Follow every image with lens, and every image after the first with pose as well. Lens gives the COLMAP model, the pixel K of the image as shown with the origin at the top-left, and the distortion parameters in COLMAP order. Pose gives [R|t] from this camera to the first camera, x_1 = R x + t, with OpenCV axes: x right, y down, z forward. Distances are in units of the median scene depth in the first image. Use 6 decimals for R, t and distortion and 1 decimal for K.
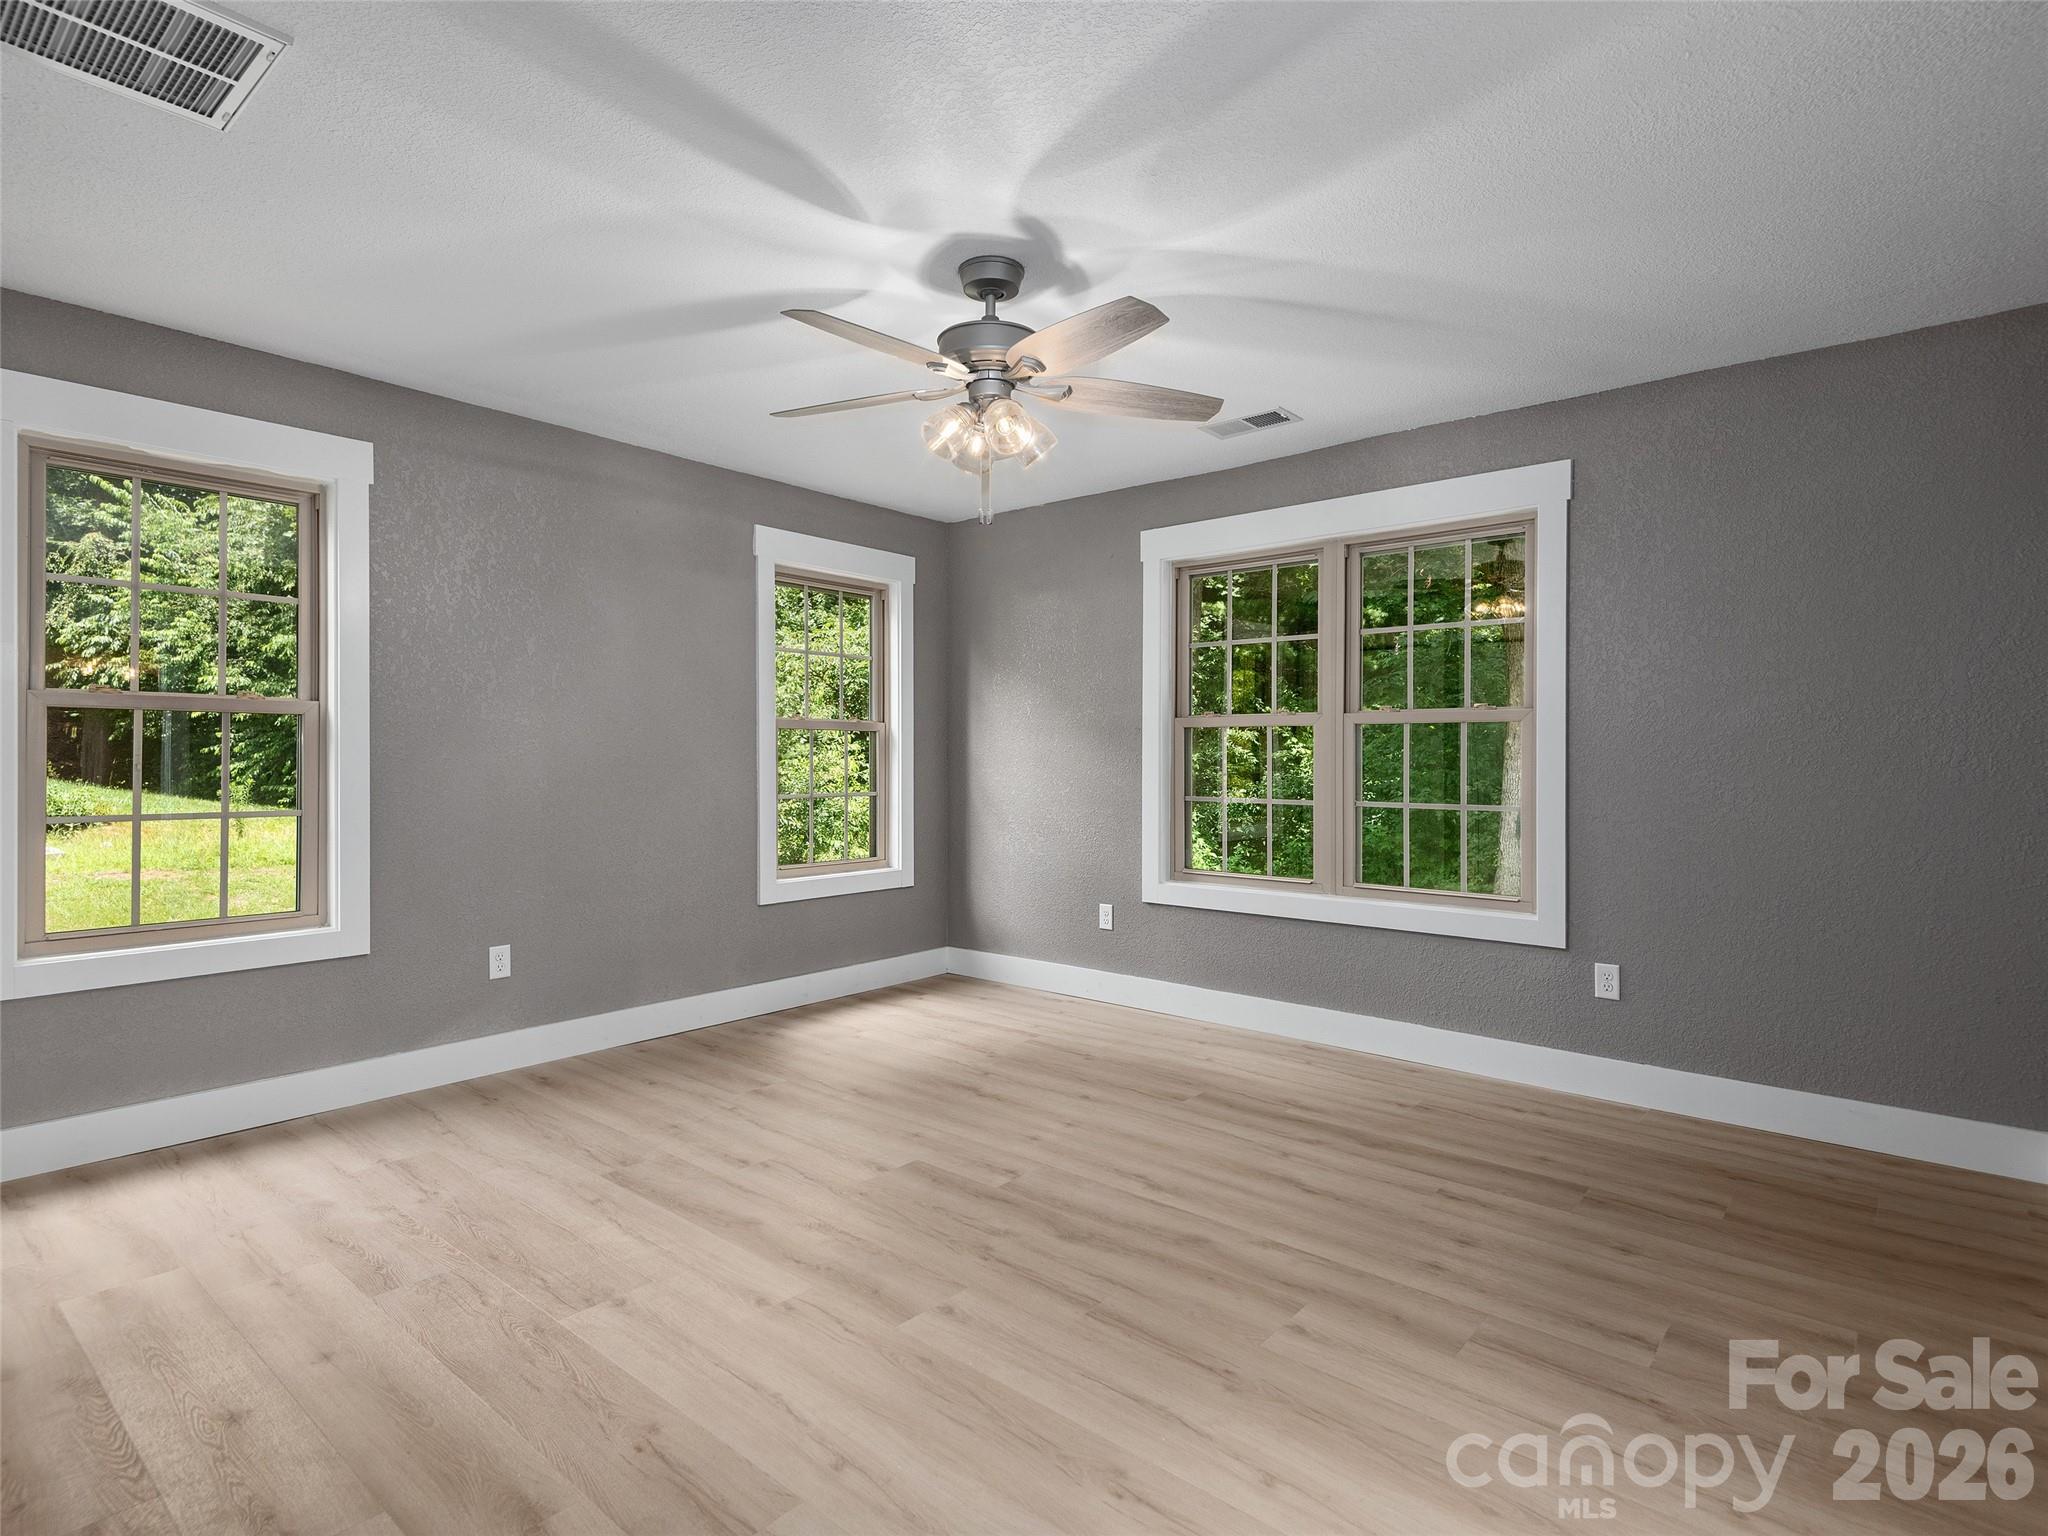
lens RADIAL K [[1056.4, 0, 1022.8], [0, 1056.4, 759.3], [0, 0, 1]] dist [0.001117, -0.000035]
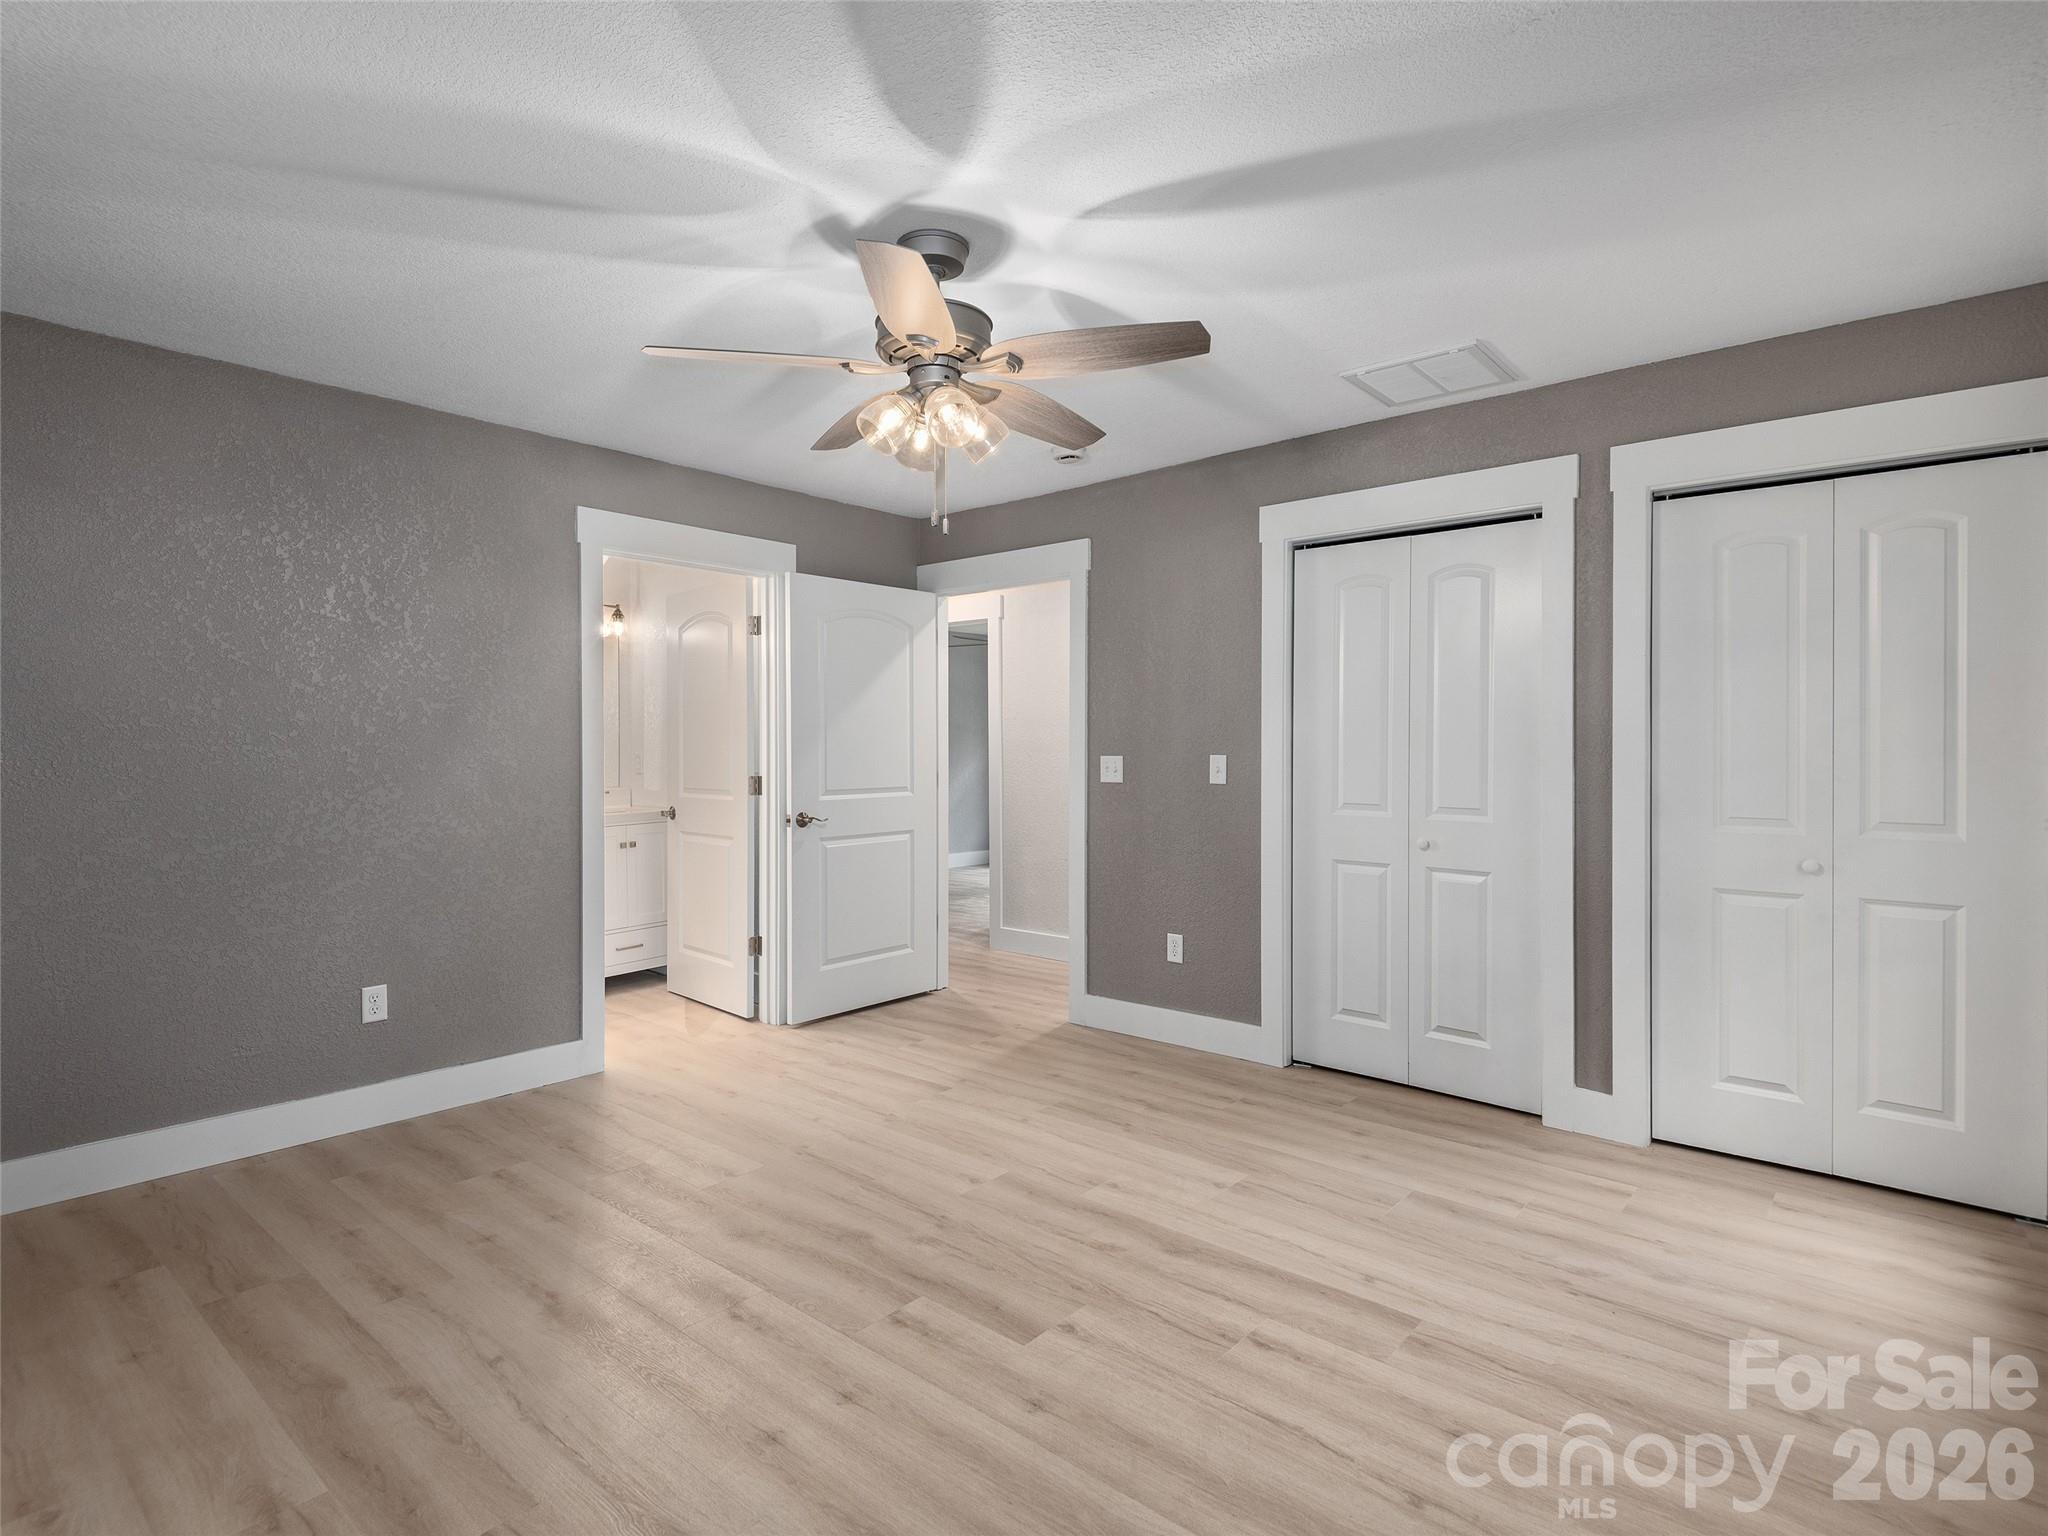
lens RADIAL K [[1056.4, 0, 1022.8], [0, 1056.4, 759.3], [0, 0, 1]] dist [0.001117, -0.000035]
pose [[-0.999978, -0.003496, 0.005614, -0.117172], [-0.003424, 0.999912, 0.012812, -0.036342], [-0.005659, 0.012792, -0.999902, 1.978237]]
